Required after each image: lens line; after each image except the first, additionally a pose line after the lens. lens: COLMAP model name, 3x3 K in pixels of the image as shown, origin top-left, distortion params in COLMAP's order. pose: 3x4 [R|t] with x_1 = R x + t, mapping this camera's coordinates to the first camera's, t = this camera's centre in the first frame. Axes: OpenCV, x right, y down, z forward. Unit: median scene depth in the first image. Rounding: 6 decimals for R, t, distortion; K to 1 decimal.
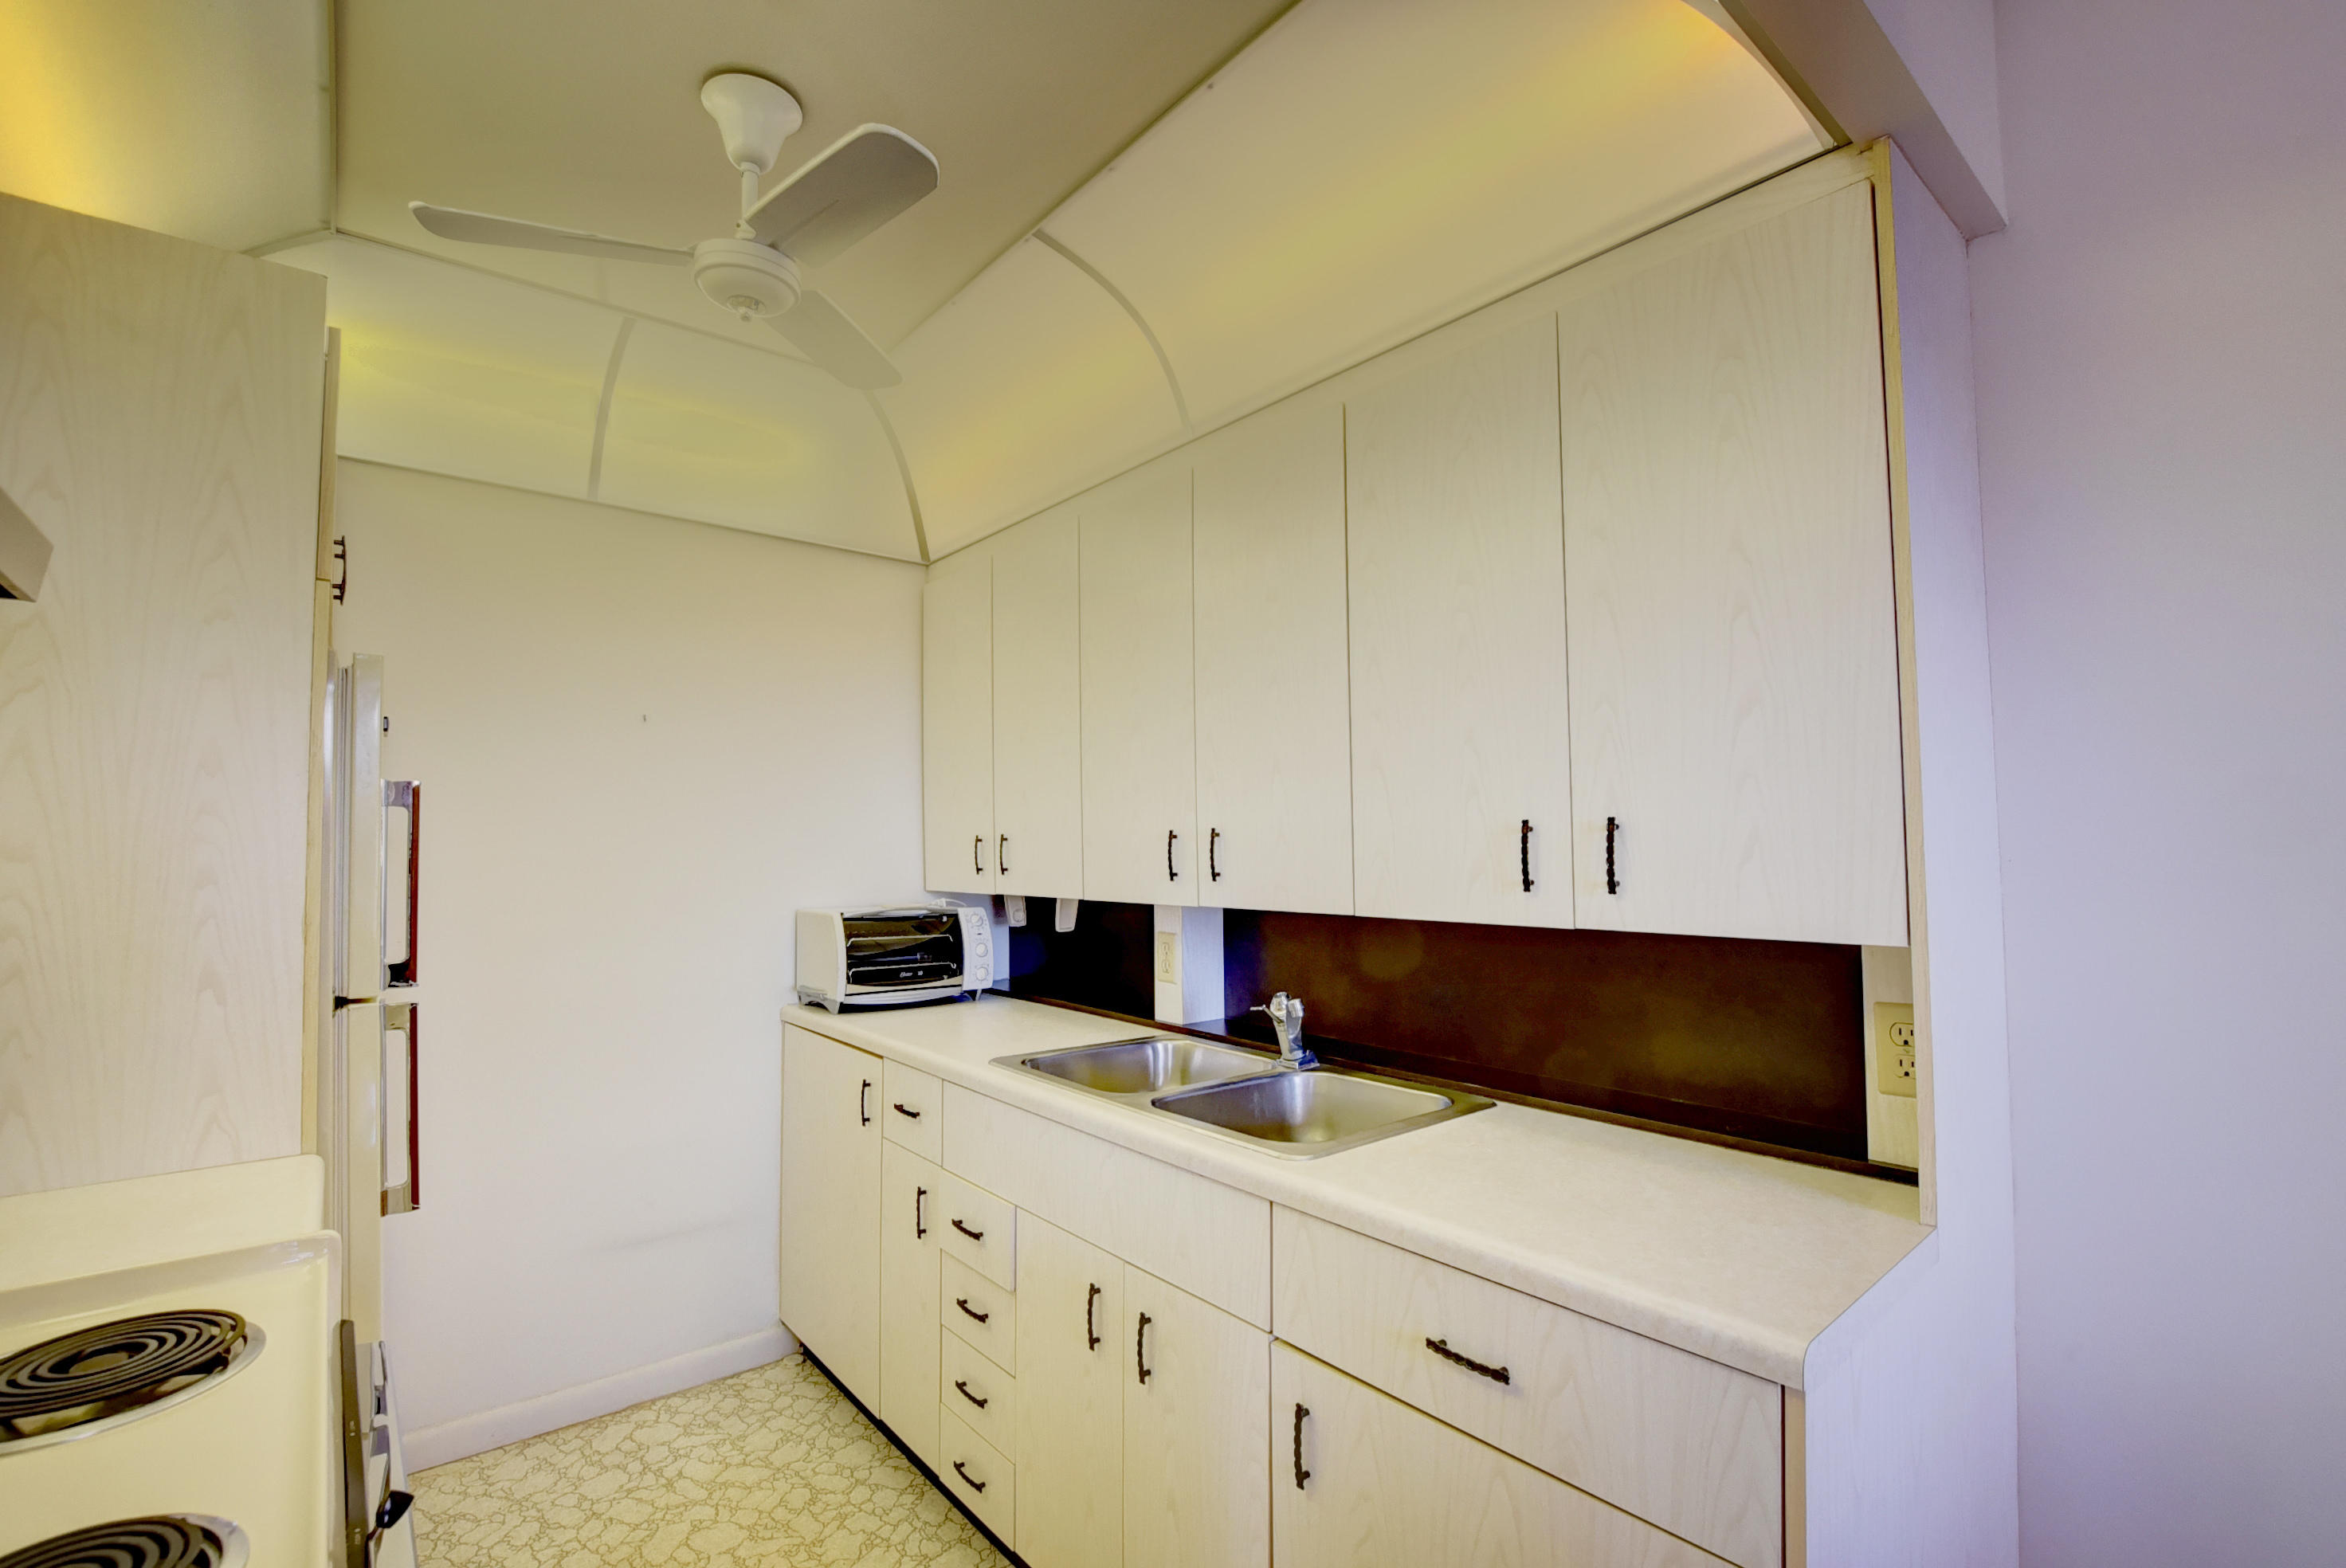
lens RADIAL K [[1045.8, 0, 1175.2], [0, 1045.8, 794.0], [0, 0, 1]] dist [-0.022639, -0.000049]
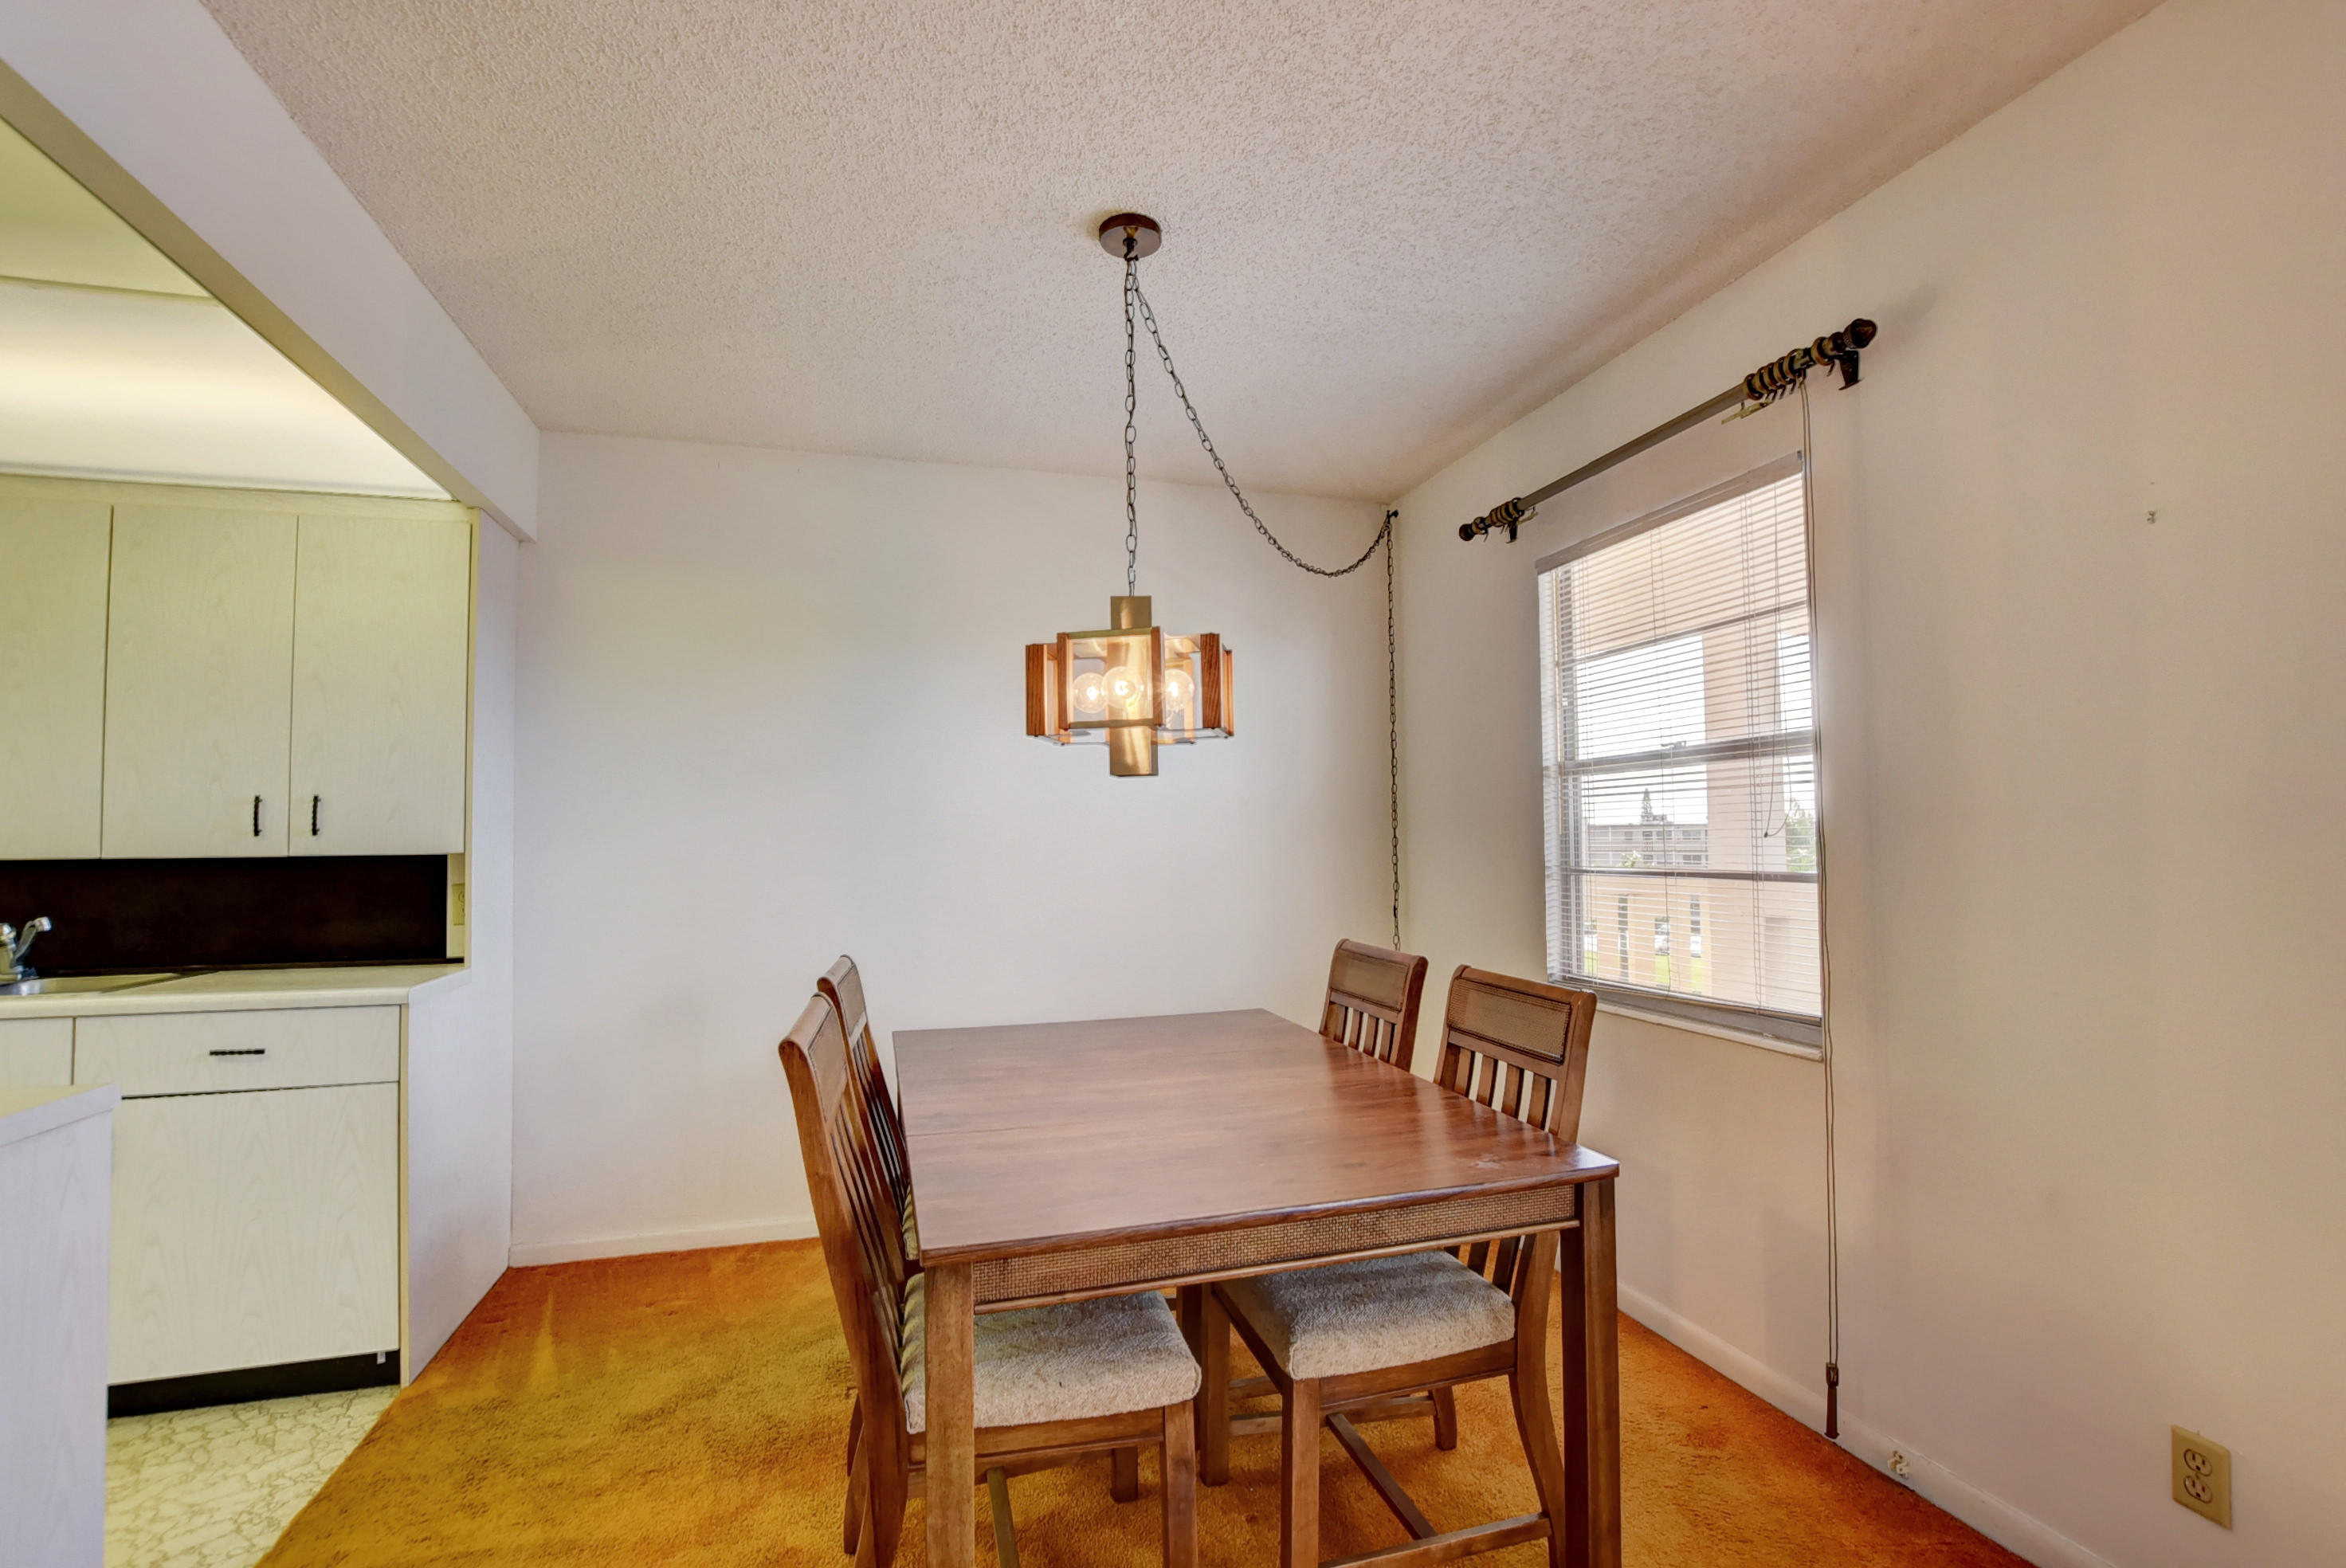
lens RADIAL K [[1045.8, 0, 1175.2], [0, 1045.8, 794.0], [0, 0, 1]] dist [-0.022639, -0.000049]
pose [[0.387081, 0.055360, 0.920382, -0.704300], [-0.025884, 0.998455, -0.049170, 0.071678], [-0.921682, -0.004790, 0.387916, -1.174617]]
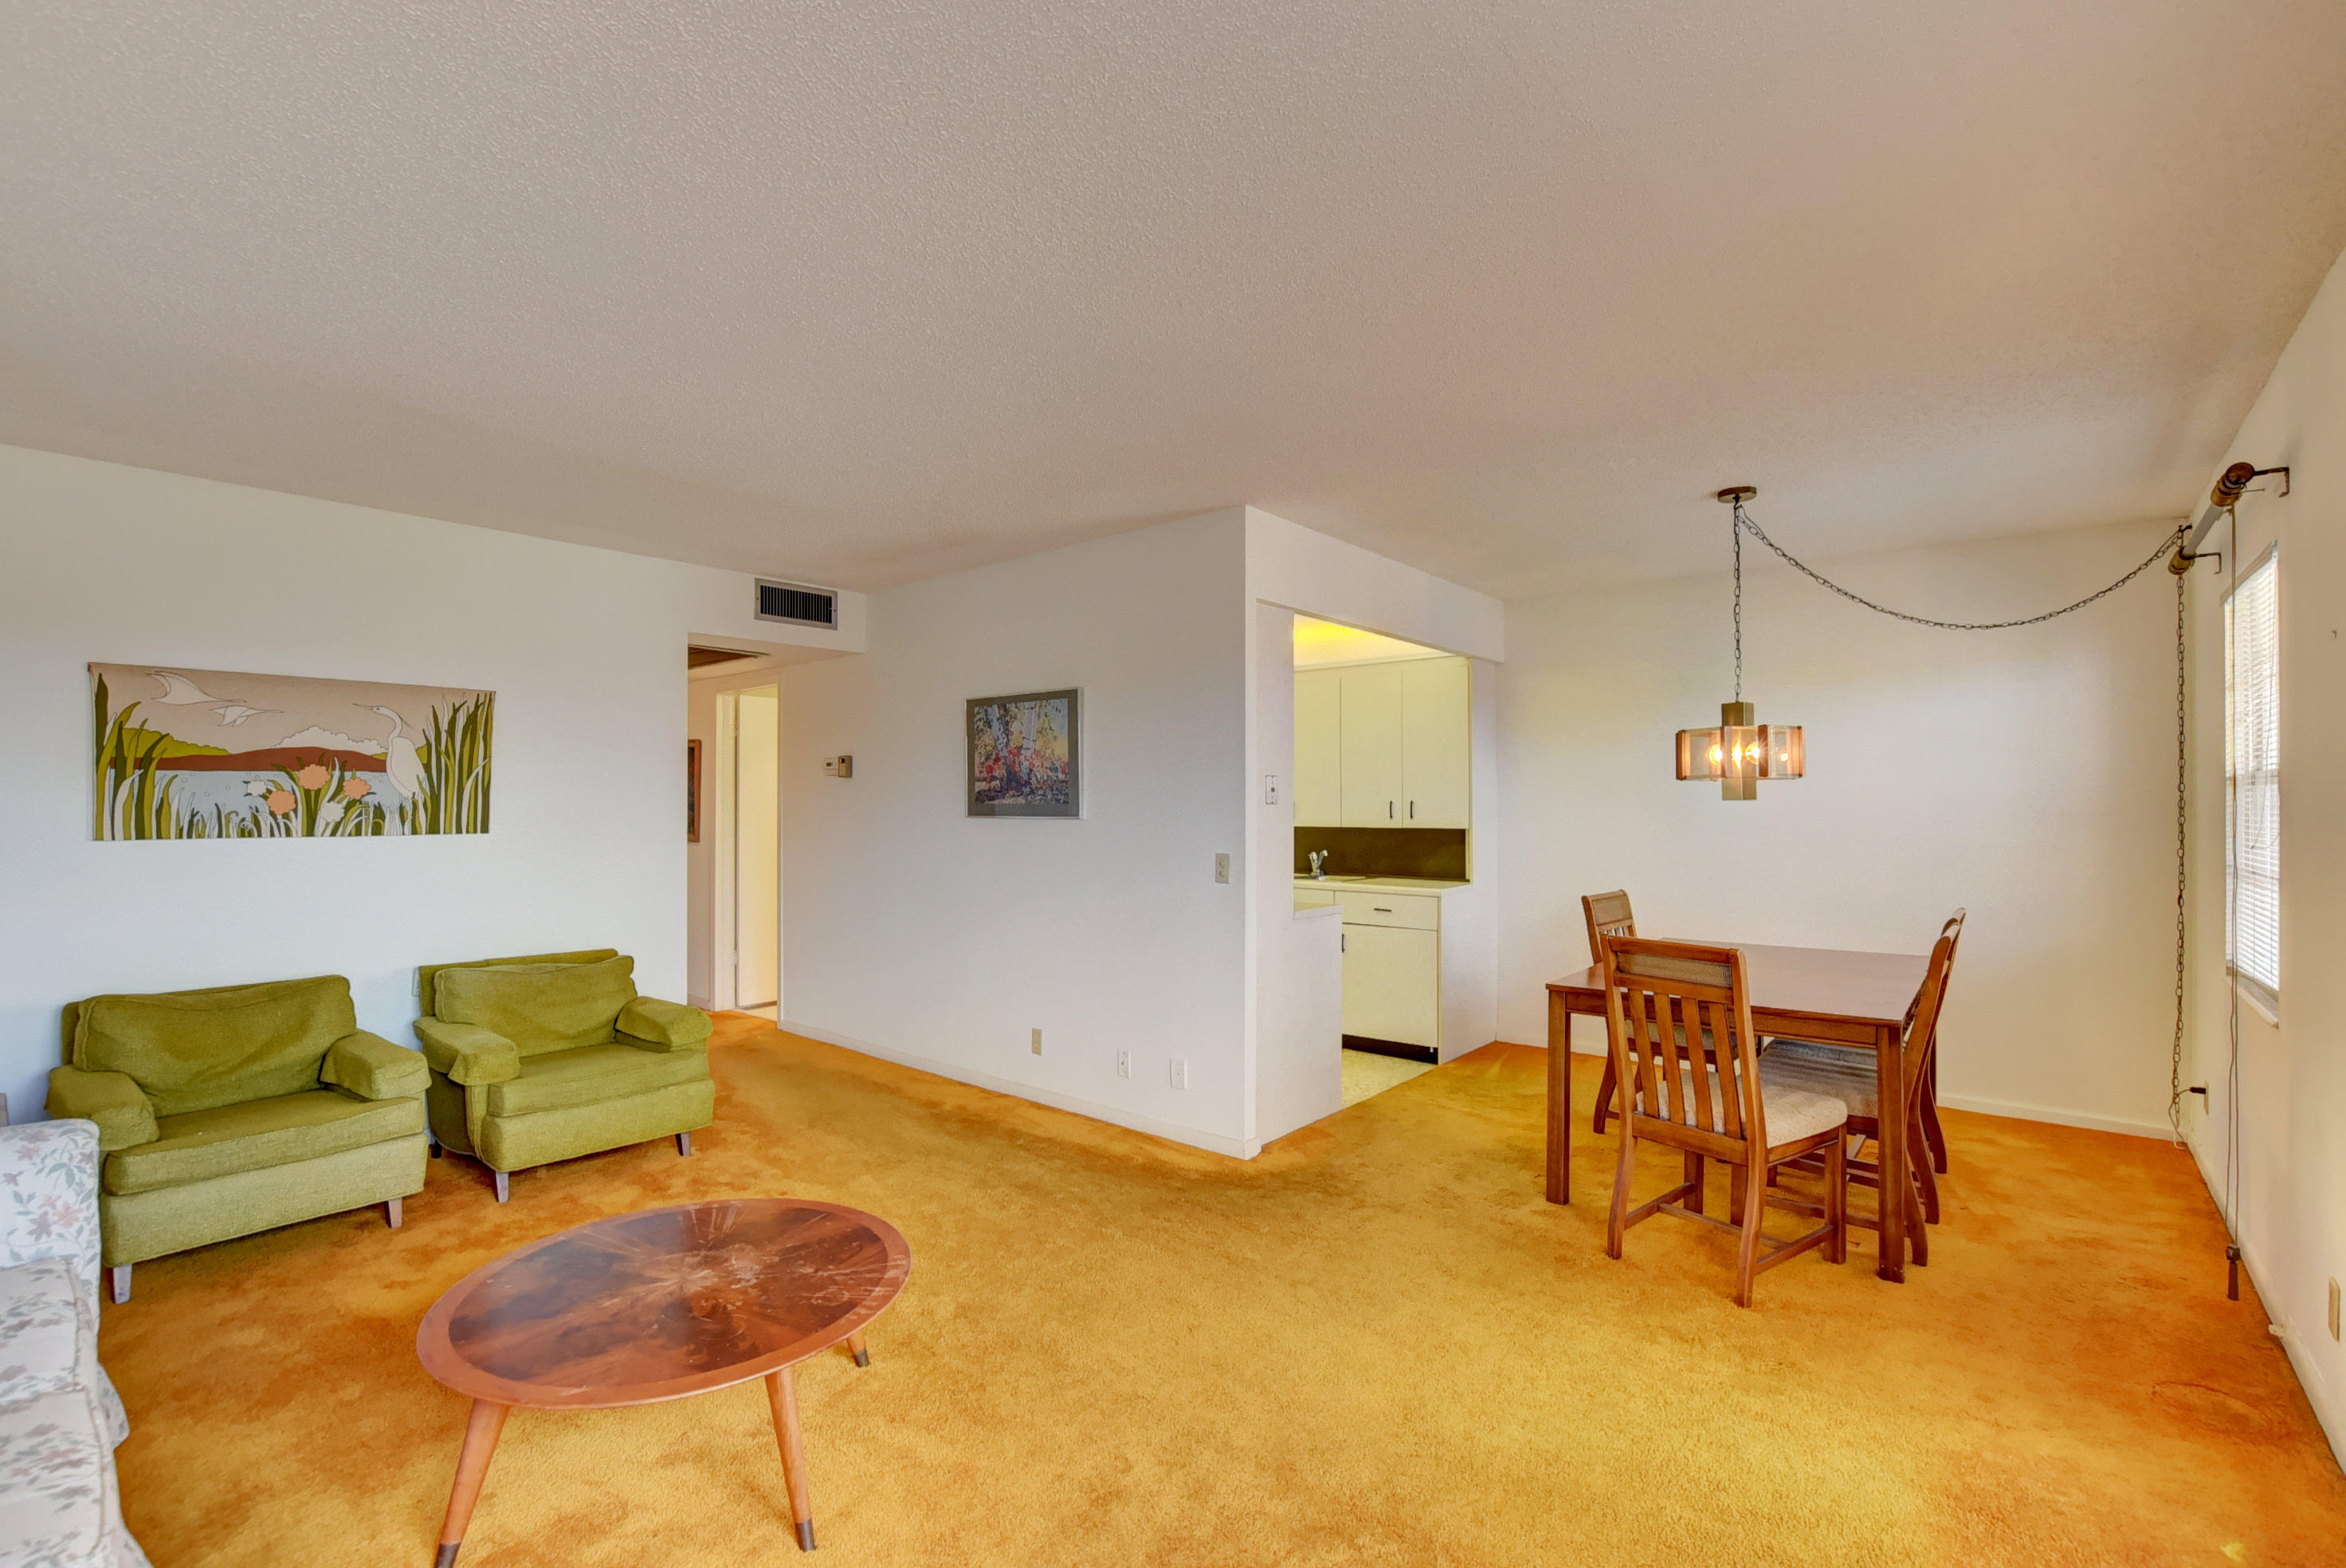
lens RADIAL K [[1045.8, 0, 1175.2], [0, 1045.8, 794.0], [0, 0, 1]] dist [-0.022639, -0.000049]
pose [[0.981502, 0.017851, 0.190620, -1.309919], [-0.022406, 0.999512, 0.021764, -0.075062], [-0.190138, -0.025633, 0.981423, -2.929797]]
